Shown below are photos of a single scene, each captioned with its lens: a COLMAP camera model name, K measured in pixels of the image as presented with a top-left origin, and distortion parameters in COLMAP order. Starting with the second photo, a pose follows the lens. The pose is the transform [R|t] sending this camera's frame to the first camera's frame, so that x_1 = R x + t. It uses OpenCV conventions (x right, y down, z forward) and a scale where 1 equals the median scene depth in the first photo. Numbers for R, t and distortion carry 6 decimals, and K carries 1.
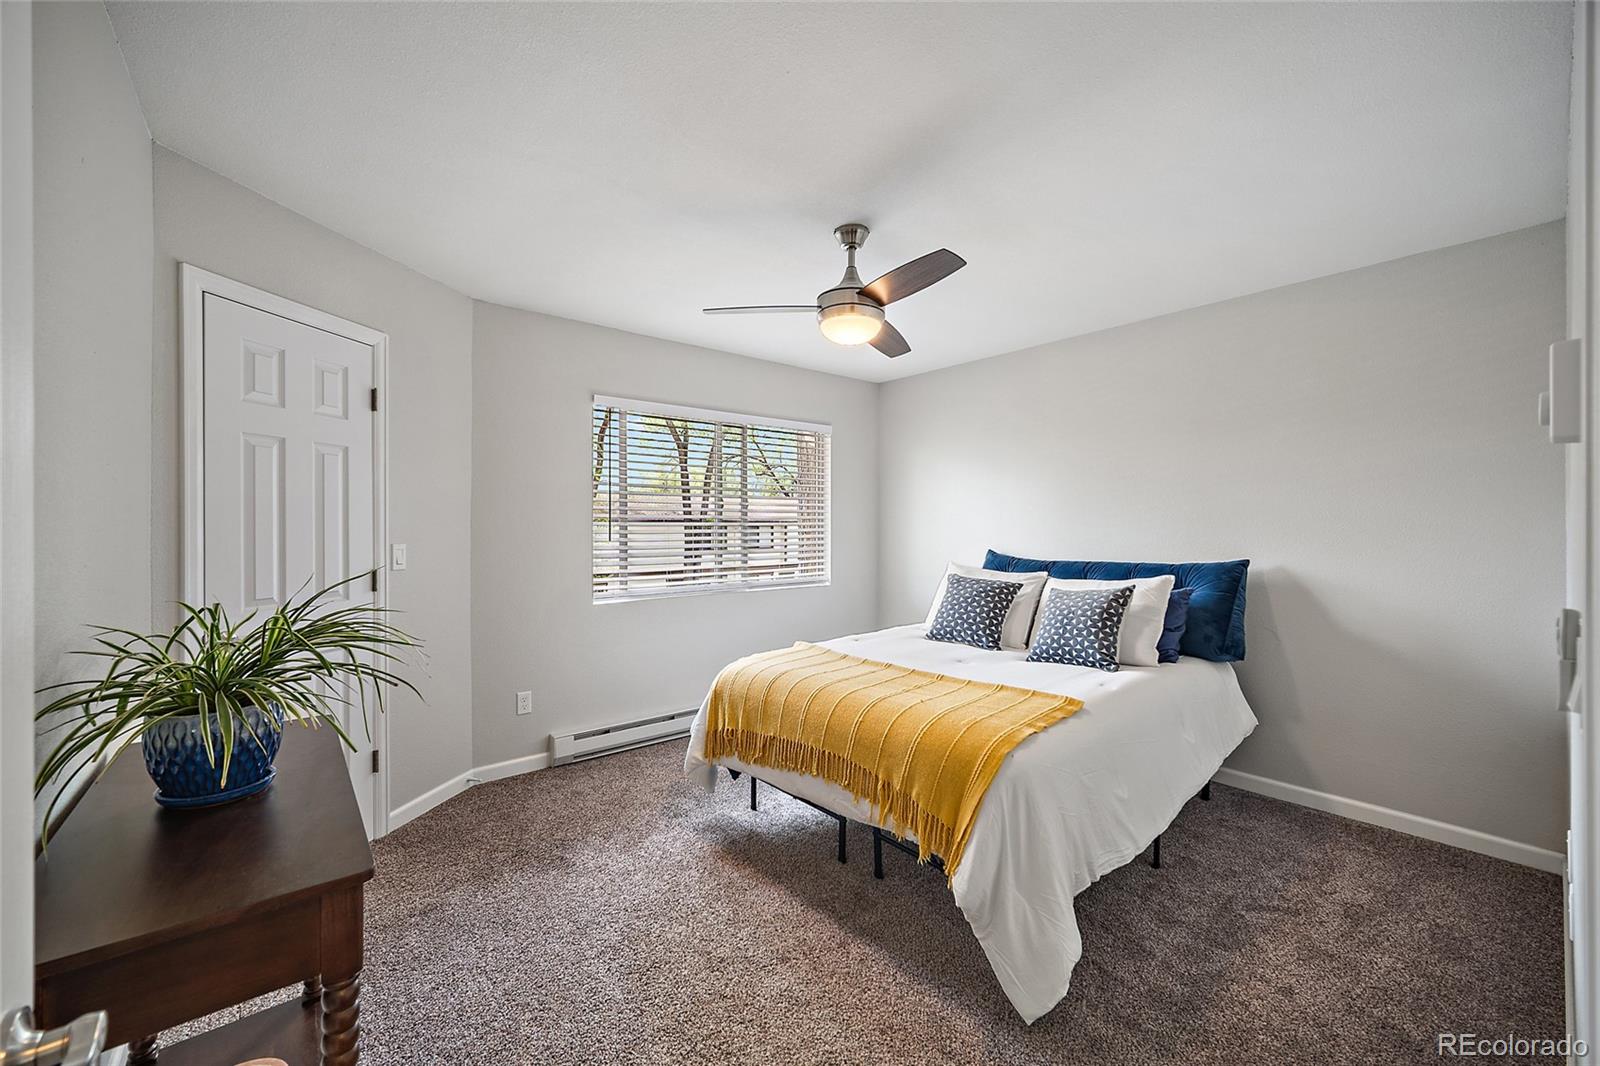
lens RADIAL K [[634.0, 0, 802.4], [0, 634.0, 535.5], [0, 0, 1]] dist [-0.000550, 0.000026]
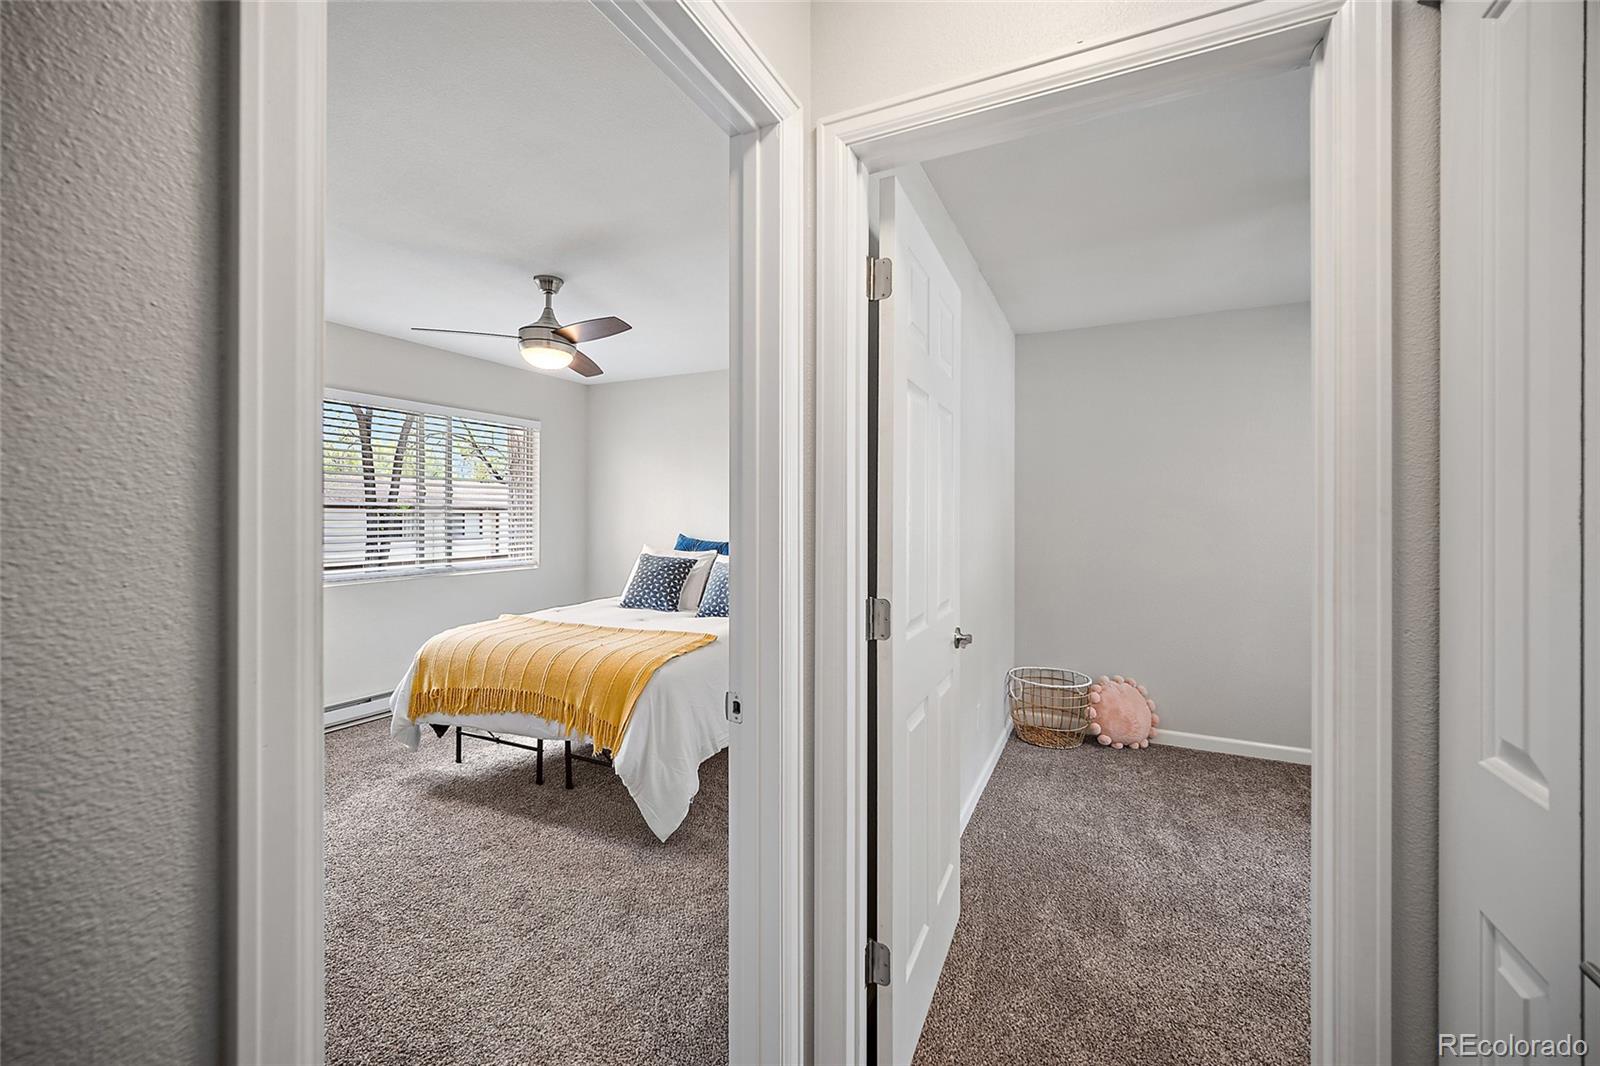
lens RADIAL K [[634.0, 0, 800.7], [0, 634.0, 516.0], [0, 0, 1]] dist [-0.000550, 0.000026]
pose [[0.913685, 0.002321, 0.406415, 0.023589], [0.002433, 0.999935, -0.011179, 0.003840], [-0.406415, 0.011203, 0.913620, -0.338438]]
